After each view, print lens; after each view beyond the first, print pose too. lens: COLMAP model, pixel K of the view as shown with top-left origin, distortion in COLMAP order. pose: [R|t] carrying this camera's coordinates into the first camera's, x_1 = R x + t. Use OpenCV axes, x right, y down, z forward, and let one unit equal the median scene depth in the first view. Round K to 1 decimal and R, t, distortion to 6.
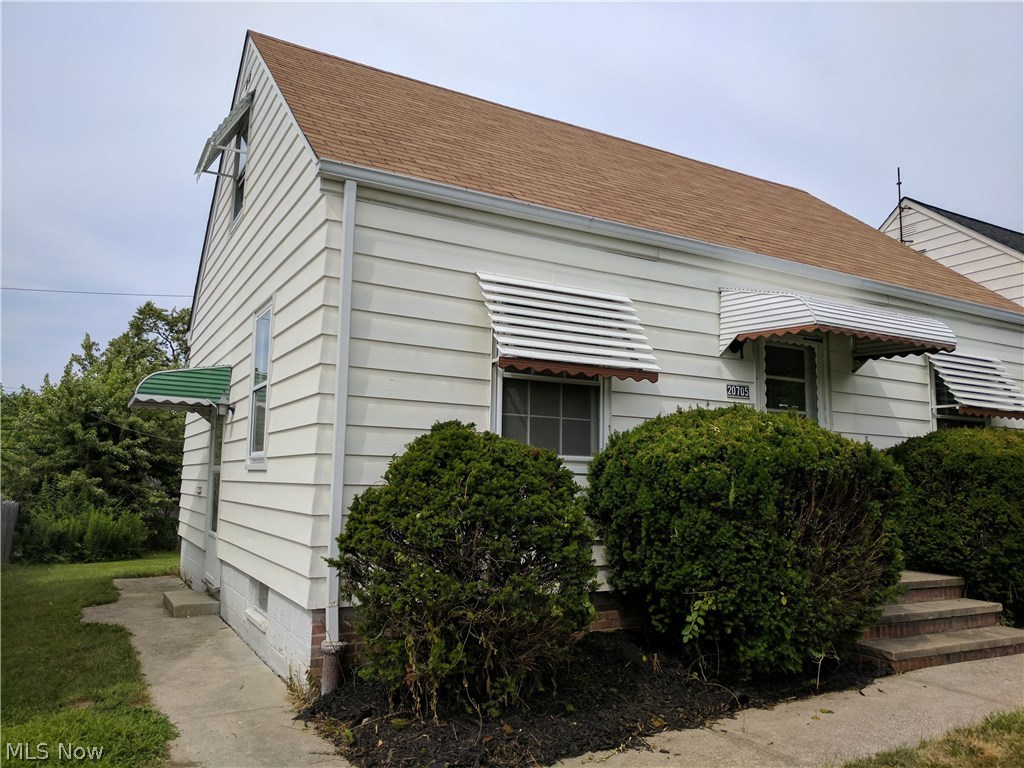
lens RADIAL K [[769.1, 0, 526.9], [0, 769.1, 379.9], [0, 0, 1]] dist [0.000656, 0.003119]
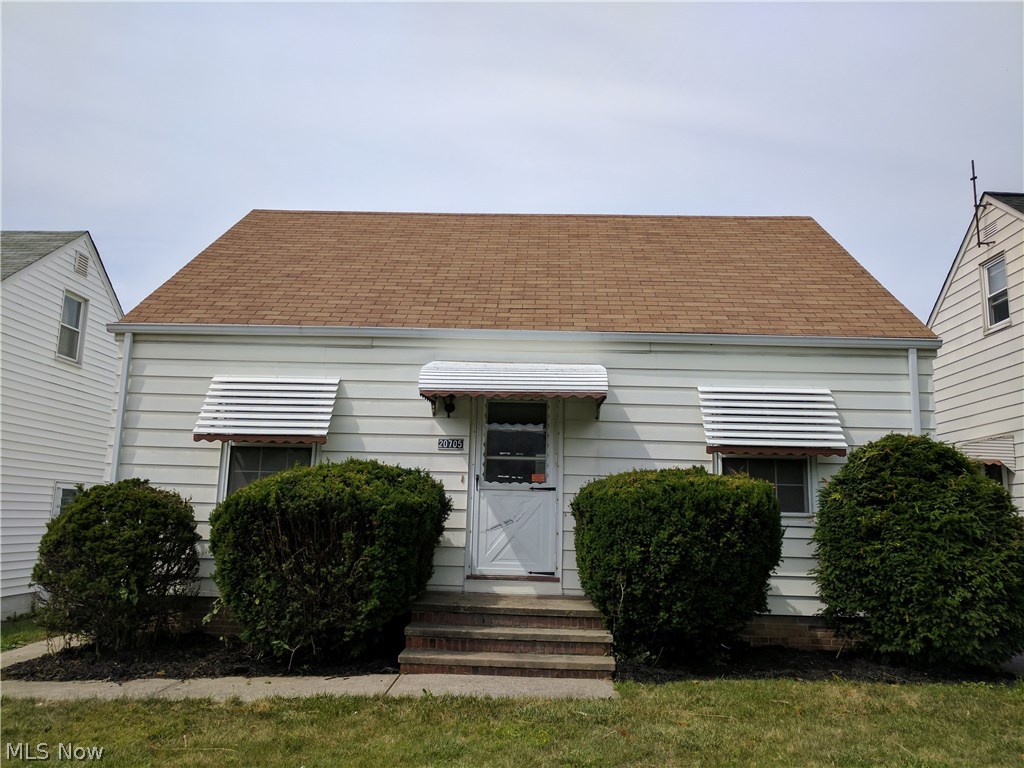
lens RADIAL K [[762.0, 0, 523.5], [0, 762.0, 385.5], [0, 0, 1]] dist [0.004713, -0.000014]
pose [[0.858754, -0.085121, -0.505268, 0.953123], [0.058583, 0.995949, -0.068217, 0.010873], [0.509028, 0.028981, 0.860262, 0.022607]]
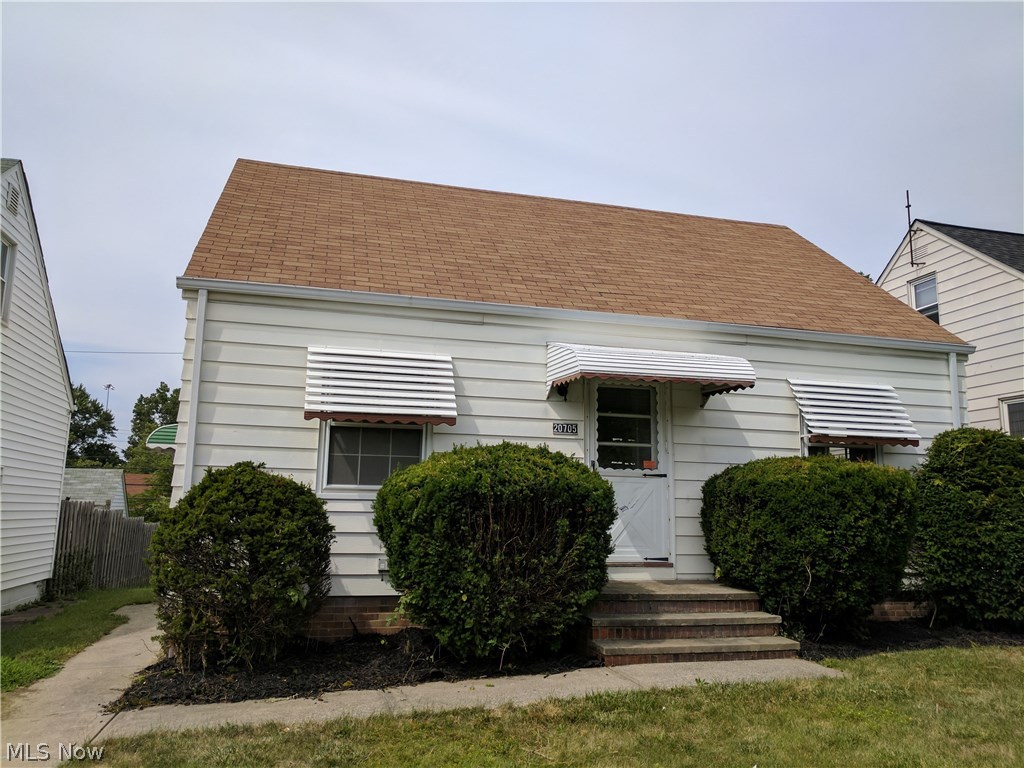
lens RADIAL K [[762.0, 0, 523.5], [0, 762.0, 385.5], [0, 0, 1]] dist [0.004713, -0.000014]
pose [[0.968540, -0.044405, -0.244865, 0.482309], [0.035547, 0.998548, -0.040479, -0.006211], [0.246307, 0.030501, 0.968712, -0.136351]]
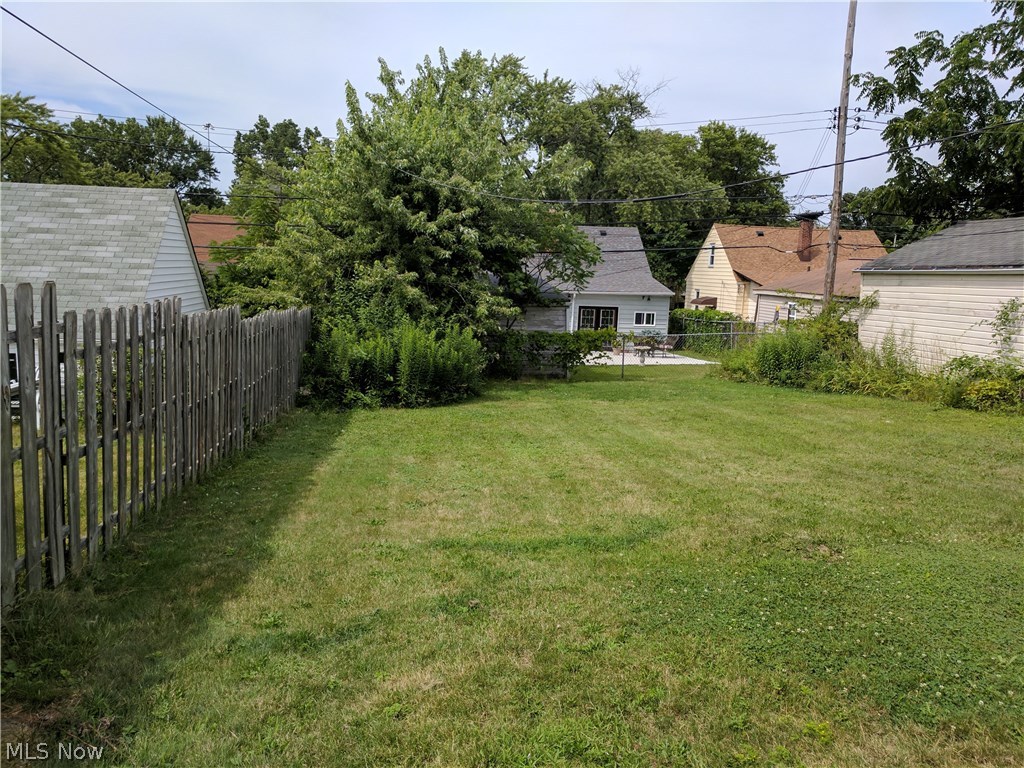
lens RADIAL K [[762.0, 0, 523.5], [0, 762.0, 385.5], [0, 0, 1]] dist [0.004713, -0.000014]
pose [[0.928070, 0.069569, -0.365850, -0.728316], [0.034071, 0.962414, 0.269440, 0.157659], [0.370844, -0.262524, 0.890818, 1.394135]]
